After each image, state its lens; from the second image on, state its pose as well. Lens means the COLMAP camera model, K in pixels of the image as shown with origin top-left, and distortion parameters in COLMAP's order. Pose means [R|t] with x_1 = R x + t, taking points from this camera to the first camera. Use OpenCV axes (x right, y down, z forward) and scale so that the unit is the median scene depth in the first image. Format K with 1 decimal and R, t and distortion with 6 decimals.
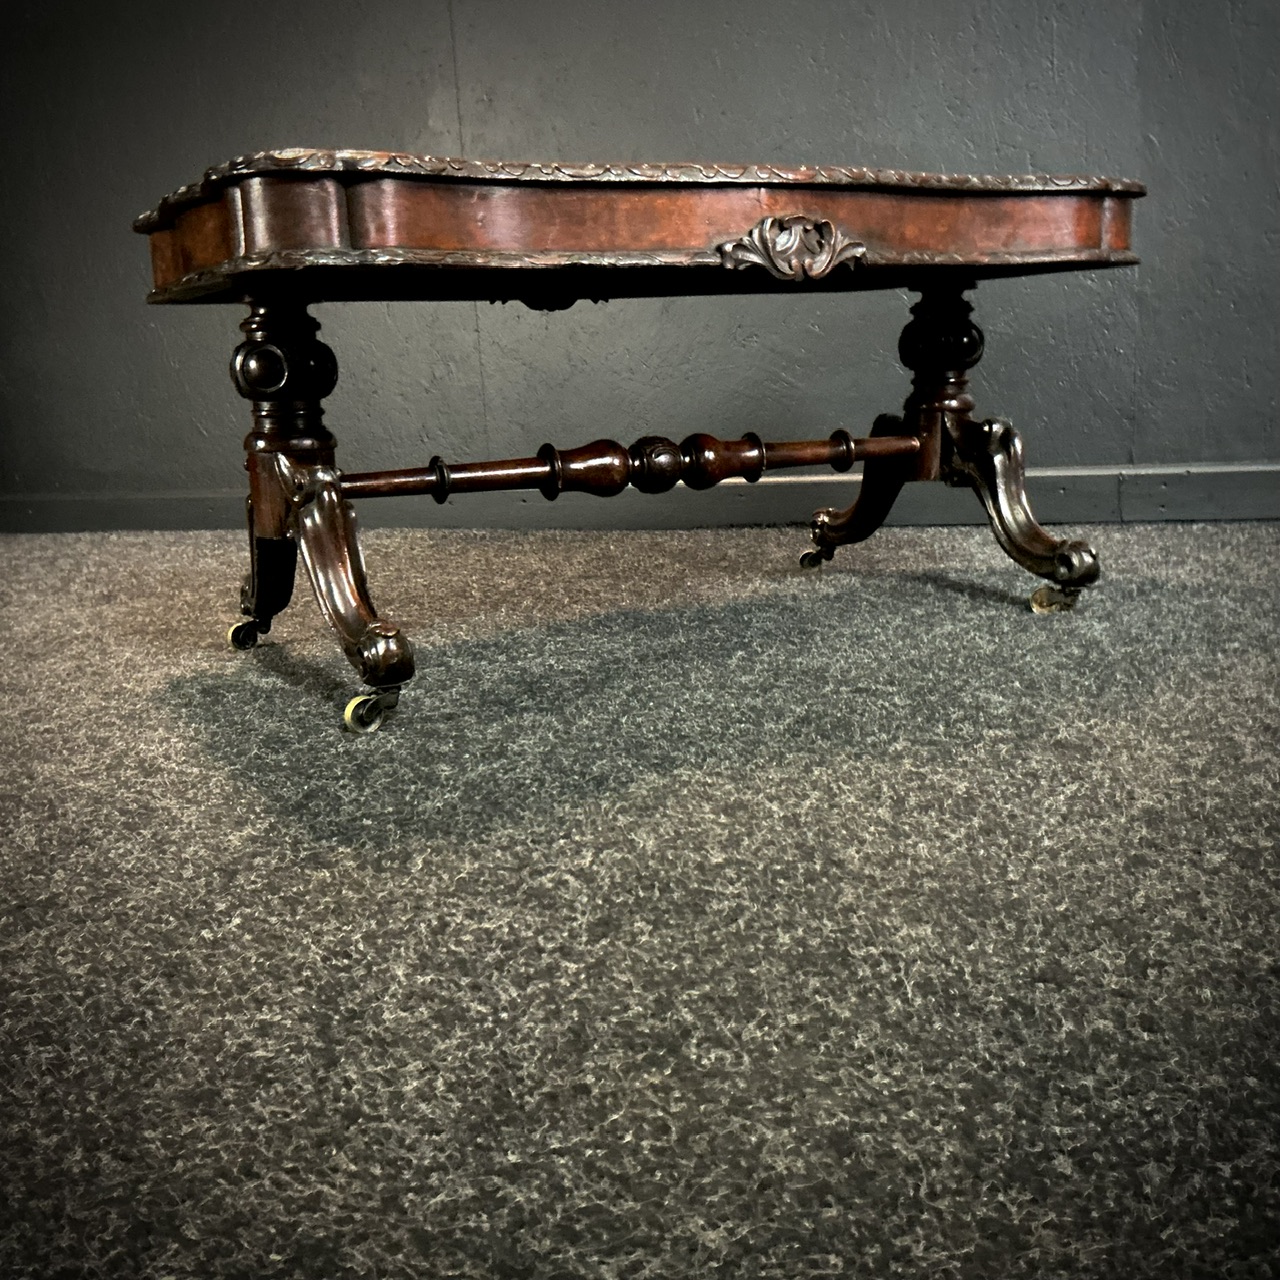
lens RADIAL K [[1403.9, 0, 640.1], [0, 1403.9, 661.2], [0, 0, 1]] dist [0.131932, -0.250857]
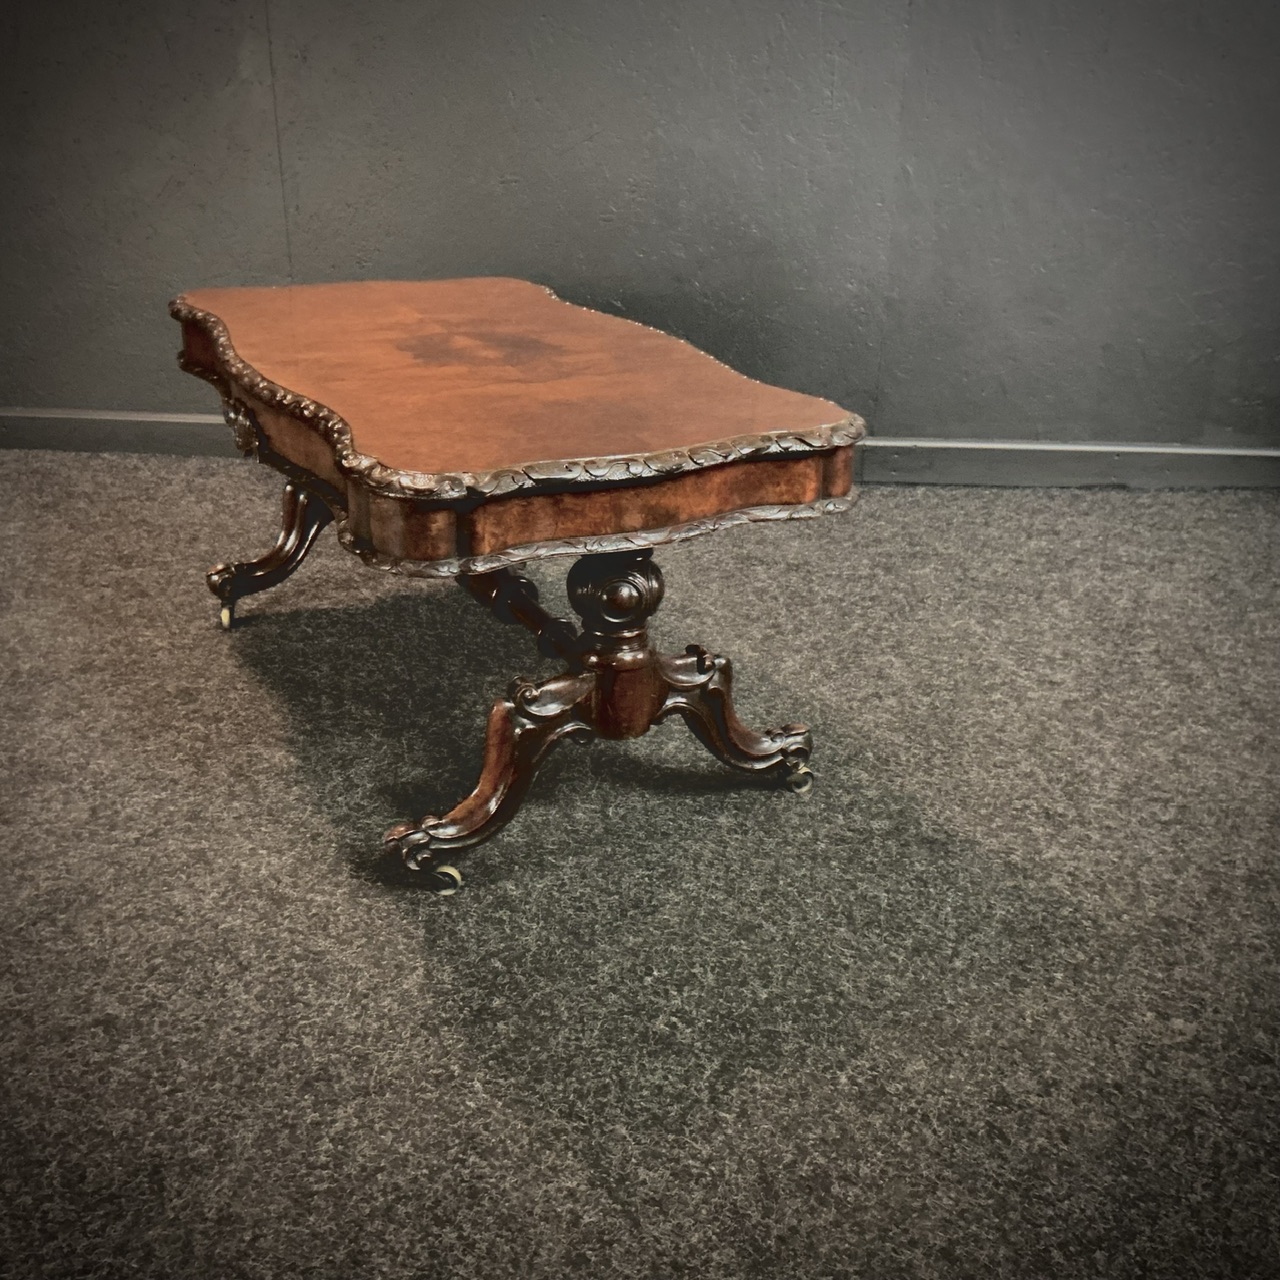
lens RADIAL K [[1397.6, 0, 625.7], [0, 1397.6, 671.6], [0, 0, 1]] dist [0.156073, -0.342093]
pose [[0.964237, -0.054267, 0.259426, -0.479428], [-0.007607, 0.972745, 0.231752, -0.568743], [-0.264932, -0.225437, 0.937544, -0.331960]]
